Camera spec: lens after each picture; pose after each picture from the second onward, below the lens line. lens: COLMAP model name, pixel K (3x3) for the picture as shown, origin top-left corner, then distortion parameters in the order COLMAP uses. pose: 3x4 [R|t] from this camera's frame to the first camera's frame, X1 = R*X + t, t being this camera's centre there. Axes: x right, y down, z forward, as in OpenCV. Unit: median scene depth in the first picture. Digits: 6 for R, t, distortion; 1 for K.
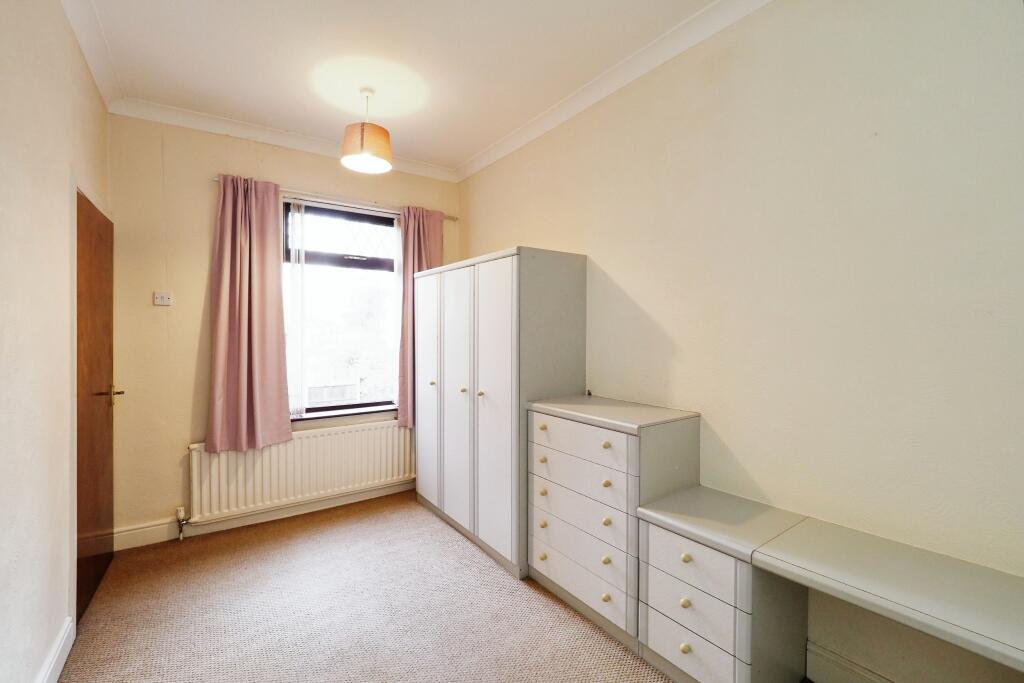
lens RADIAL K [[431.6, 0, 482.2], [0, 431.6, 334.5], [0, 0, 1]] dist [-0.000376, -0.000130]
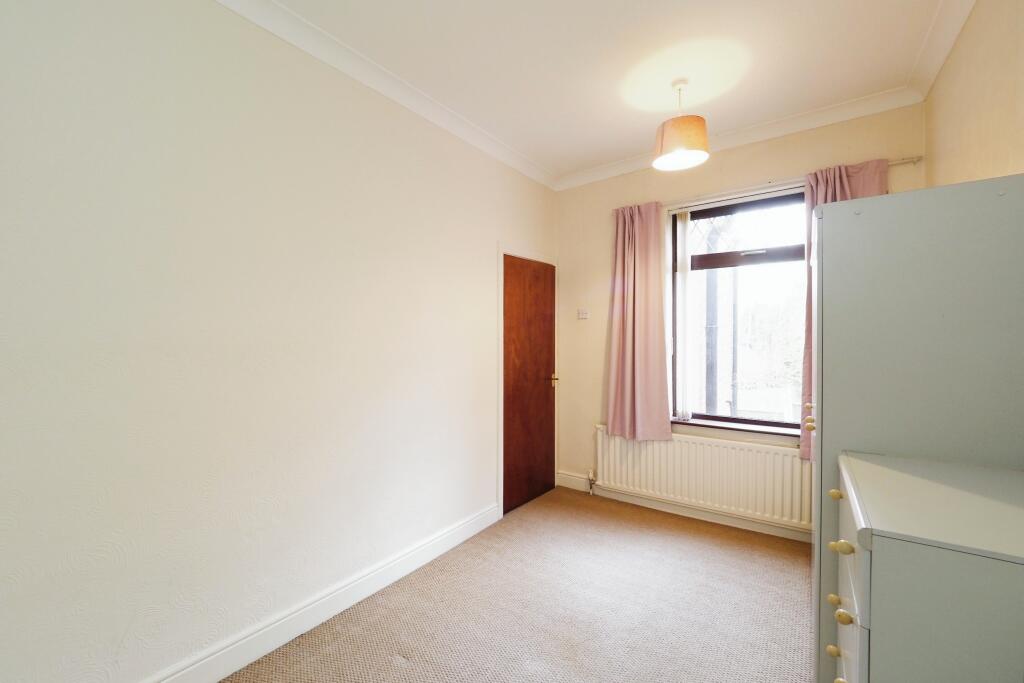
lens RADIAL K [[430.2, 0, 494.1], [0, 430.2, 341.2], [0, 0, 1]] dist [0.001129, 0.000274]
pose [[0.348353, 0.007916, -0.937330, 0.407351], [0.002633, 0.999952, 0.009423, -0.009517], [0.937360, -0.005751, 0.348316, 0.242296]]
